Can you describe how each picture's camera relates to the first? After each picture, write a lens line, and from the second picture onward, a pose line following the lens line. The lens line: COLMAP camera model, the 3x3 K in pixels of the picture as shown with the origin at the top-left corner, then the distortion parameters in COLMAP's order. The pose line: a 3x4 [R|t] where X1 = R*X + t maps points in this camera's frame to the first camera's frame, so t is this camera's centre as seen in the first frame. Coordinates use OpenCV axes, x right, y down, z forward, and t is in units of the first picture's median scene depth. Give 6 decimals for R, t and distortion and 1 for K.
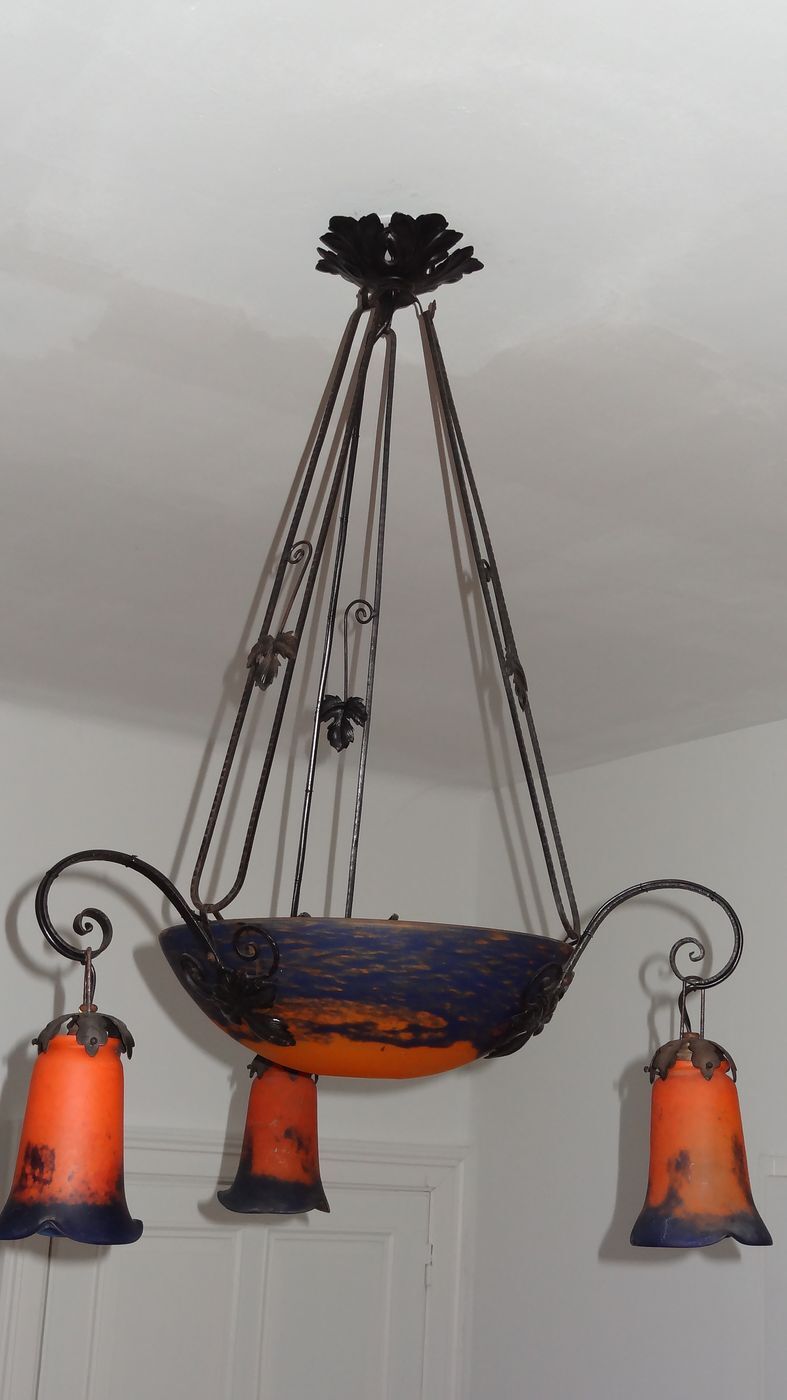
lens RADIAL K [[1741.1, 0, 390.4], [0, 1741.1, 704.1], [0, 0, 1]] dist [-0.005547, 0.000000]
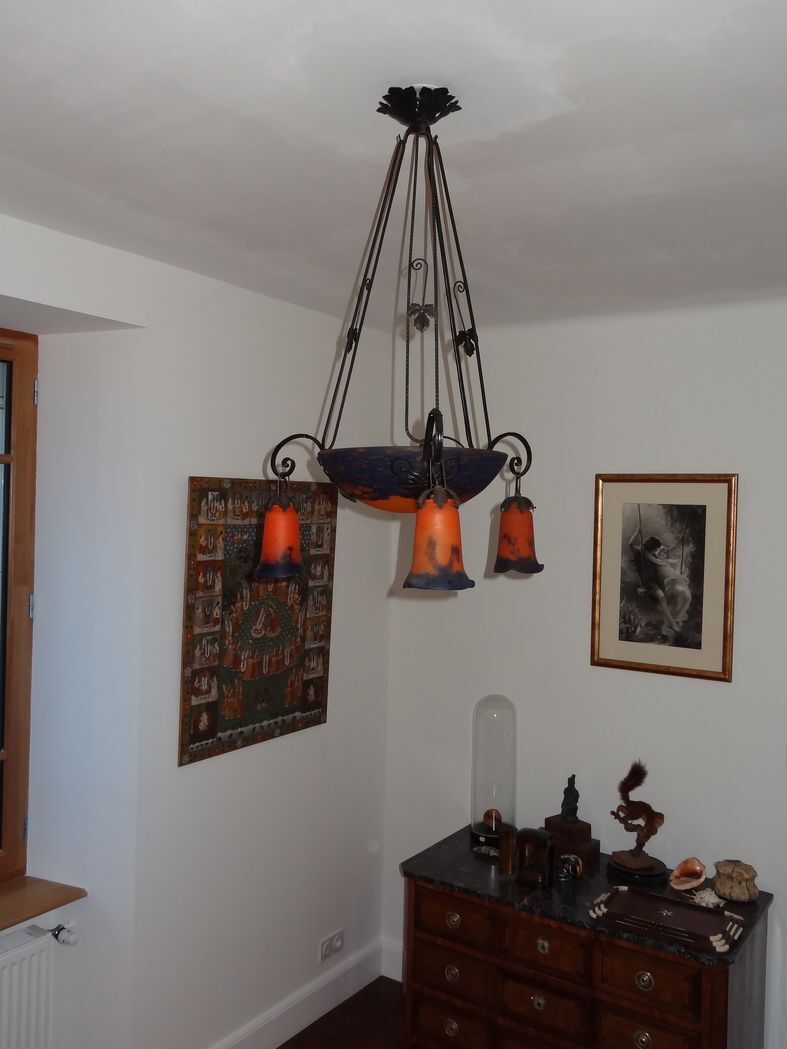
lens RADIAL K [[899.6, 0, 392.5], [0, 899.6, 521.7], [0, 0, 1]] dist [-0.003655, 0.011921]
pose [[0.380056, -0.029686, -0.924487, 1.093859], [0.232923, 0.970347, 0.064595, 0.151536], [0.895156, -0.239884, 0.375701, 0.564047]]
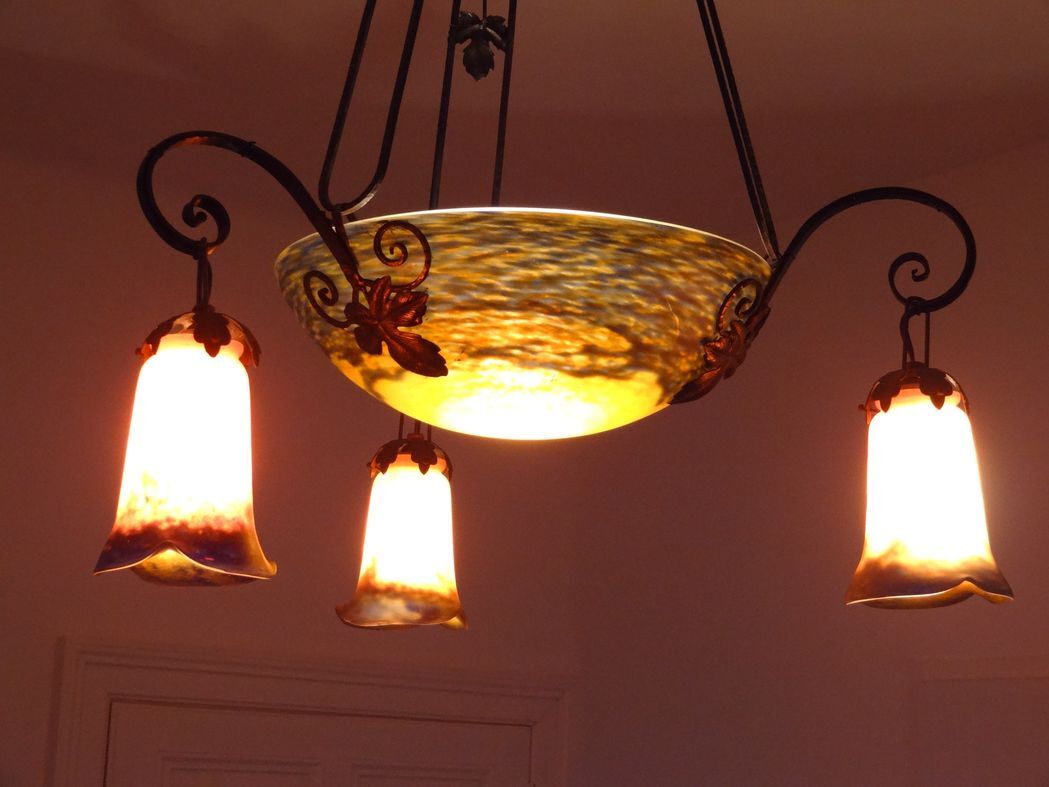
lens RADIAL K [[1938.6, 0, 527.5], [0, 1938.6, 389.7], [0, 0, 1]] dist [-0.028643, 0.000000]
pose [[0.999061, -0.006721, 0.042805, -0.055192], [0.004369, 0.998488, 0.054799, 0.150071], [-0.043109, -0.054561, 0.997579, 0.069550]]
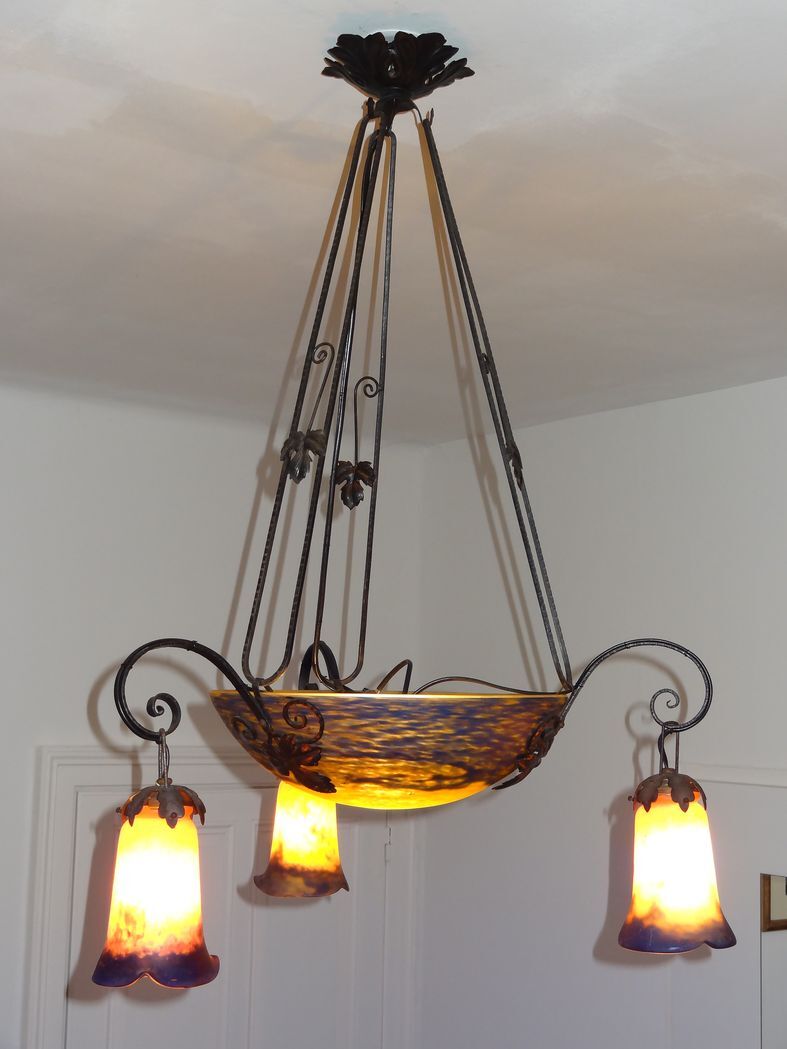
lens RADIAL K [[1493.8, 0, 400.2], [0, 1493.8, 517.1], [0, 0, 1]] dist [-0.004435, 0.000000]
pose [[0.998158, -0.020601, 0.057060, -0.064104], [0.012403, 0.990008, 0.140462, -0.126573], [-0.059384, -0.139495, 0.988441, 0.028392]]
